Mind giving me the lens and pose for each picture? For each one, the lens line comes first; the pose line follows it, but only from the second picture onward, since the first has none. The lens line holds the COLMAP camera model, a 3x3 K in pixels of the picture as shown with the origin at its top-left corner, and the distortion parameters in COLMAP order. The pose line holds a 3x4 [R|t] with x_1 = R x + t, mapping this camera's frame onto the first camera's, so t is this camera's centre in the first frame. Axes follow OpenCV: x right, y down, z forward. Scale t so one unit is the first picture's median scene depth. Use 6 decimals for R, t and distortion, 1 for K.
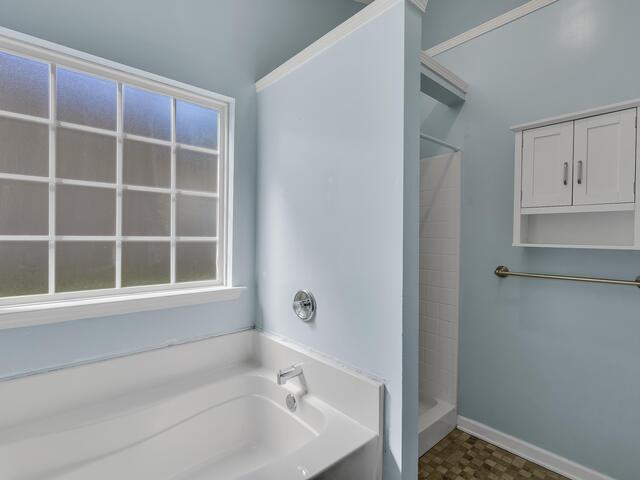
lens RADIAL K [[322.0, 0, 319.0], [0, 322.0, 240.7], [0, 0, 1]] dist [-0.003007, 0.001324]
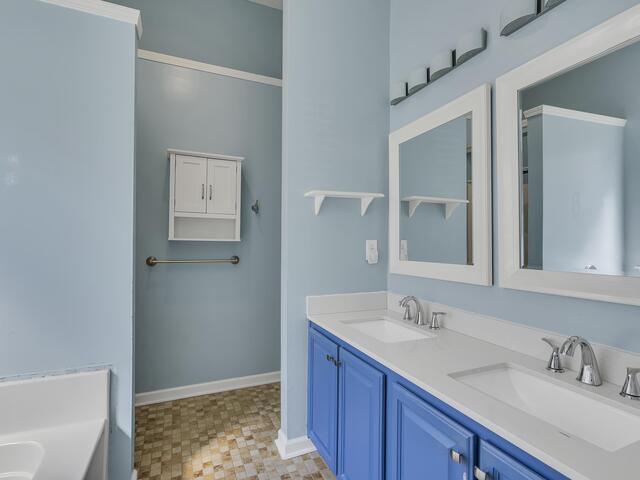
lens RADIAL K [[322.0, 0, 319.0], [0, 322.0, 240.7], [0, 0, 1]] dist [-0.003007, 0.001324]
pose [[0.290579, 0.003665, 0.956844, -0.486359], [-0.004173, 0.999988, -0.002563, 0.021820], [-0.956842, -0.003248, 0.290591, 0.034628]]
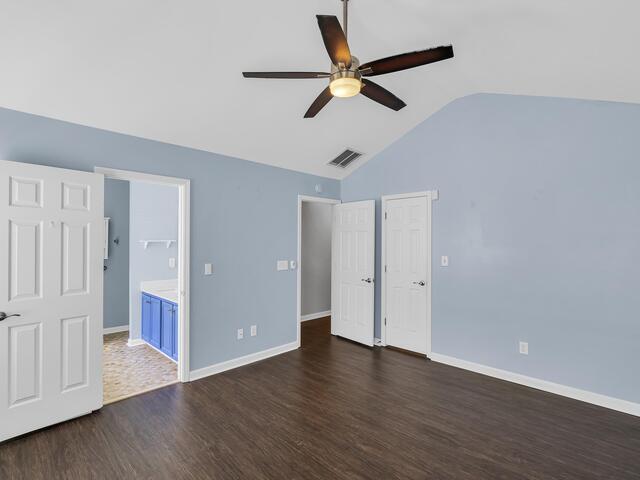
lens RADIAL K [[322.0, 0, 319.0], [0, 322.0, 240.7], [0, 0, 1]] dist [-0.003007, 0.001324]
pose [[-0.078746, 0.001011, 0.996894, -2.310952], [-0.002346, 0.999997, -0.001199, -0.140167], [-0.996892, -0.002433, -0.078744, -0.909319]]
